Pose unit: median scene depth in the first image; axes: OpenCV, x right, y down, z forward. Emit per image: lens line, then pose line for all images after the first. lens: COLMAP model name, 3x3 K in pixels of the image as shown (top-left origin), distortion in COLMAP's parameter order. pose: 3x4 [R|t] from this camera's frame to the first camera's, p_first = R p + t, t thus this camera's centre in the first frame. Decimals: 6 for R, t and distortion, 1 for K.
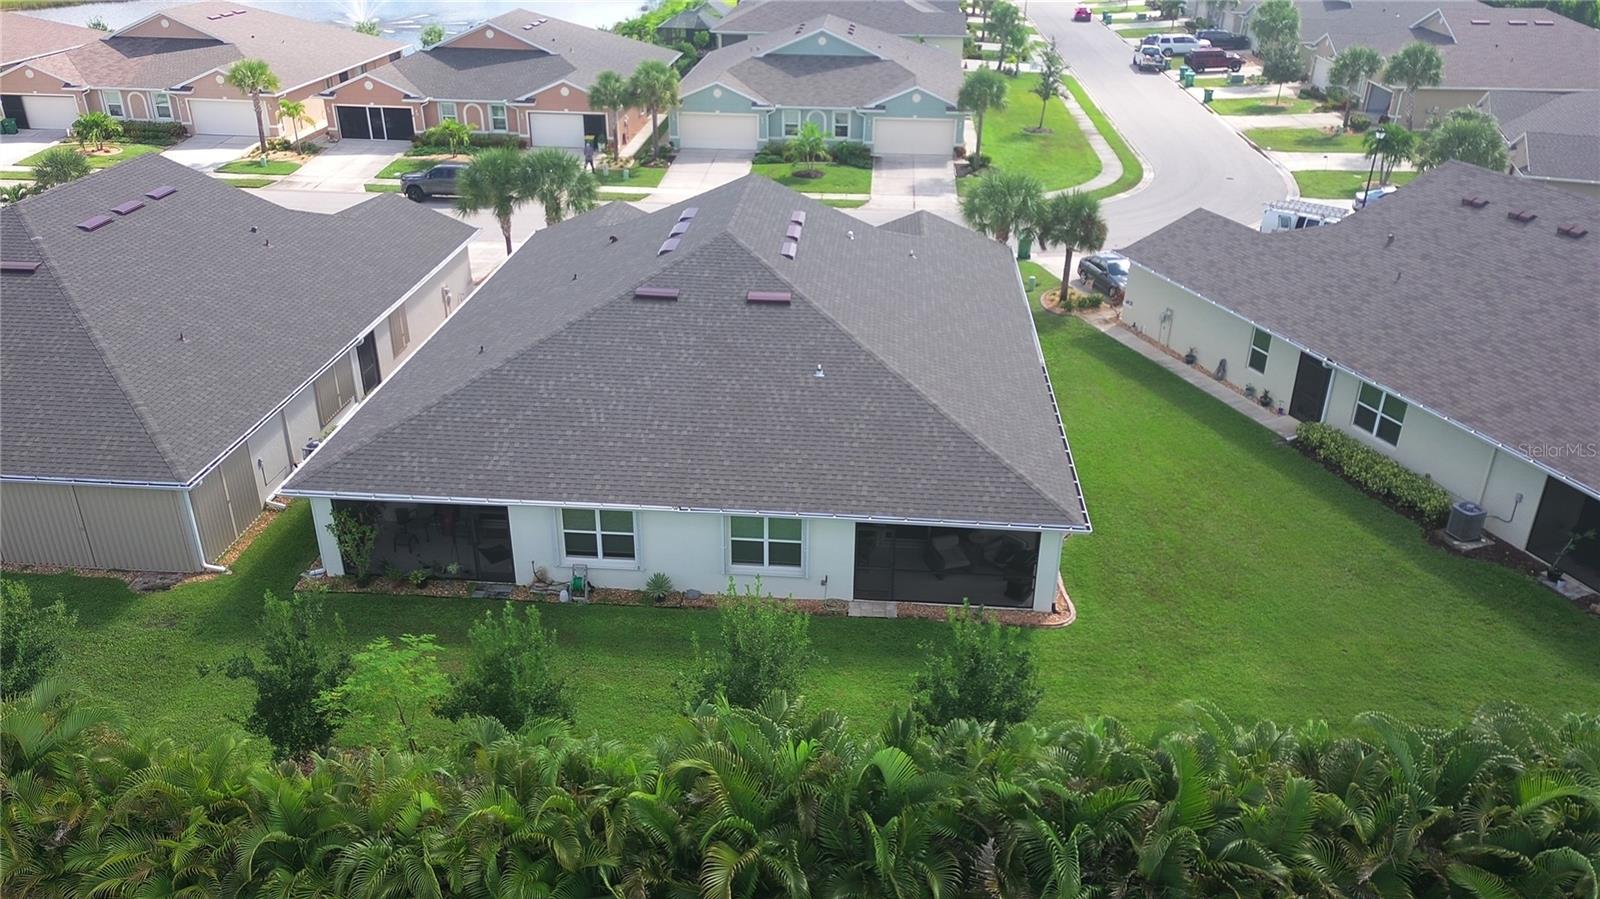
lens RADIAL K [[1194.4, 0, 800.0], [0, 1194.4, 449.5], [0, 0, 1]] dist [0.093240, -0.080236]
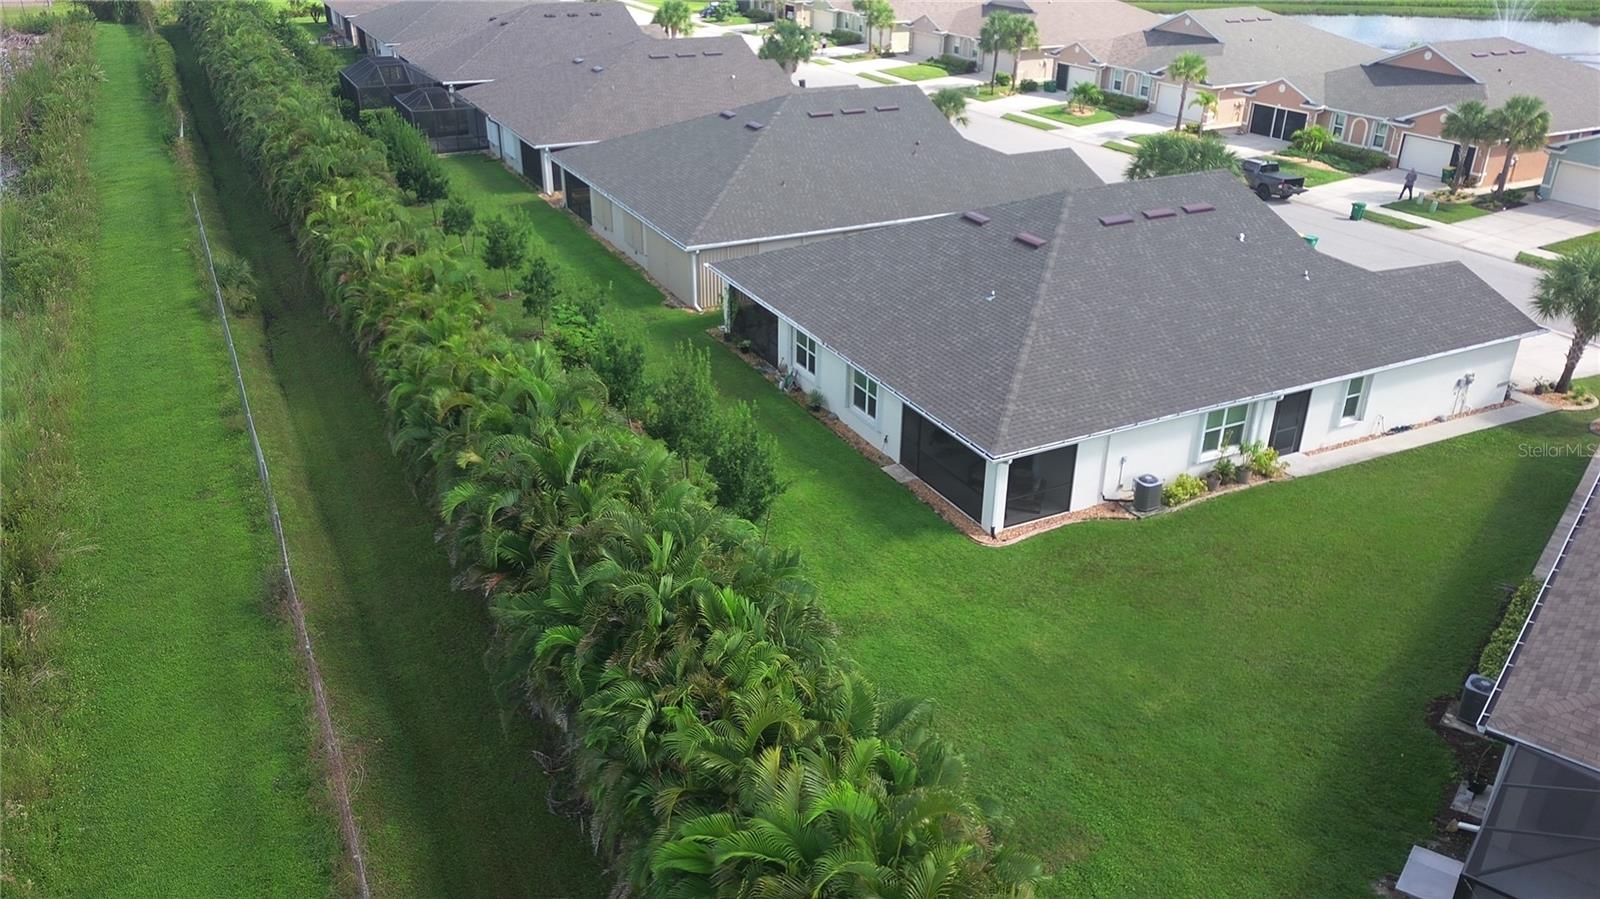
lens RADIAL K [[1194.4, 0, 800.0], [0, 1194.4, 449.5], [0, 0, 1]] dist [0.093240, -0.080236]
pose [[0.527468, 0.367344, -0.766052, 0.380061], [-0.384819, 0.907191, 0.170055, -0.024145], [0.757424, 0.205093, 0.619876, 0.059354]]
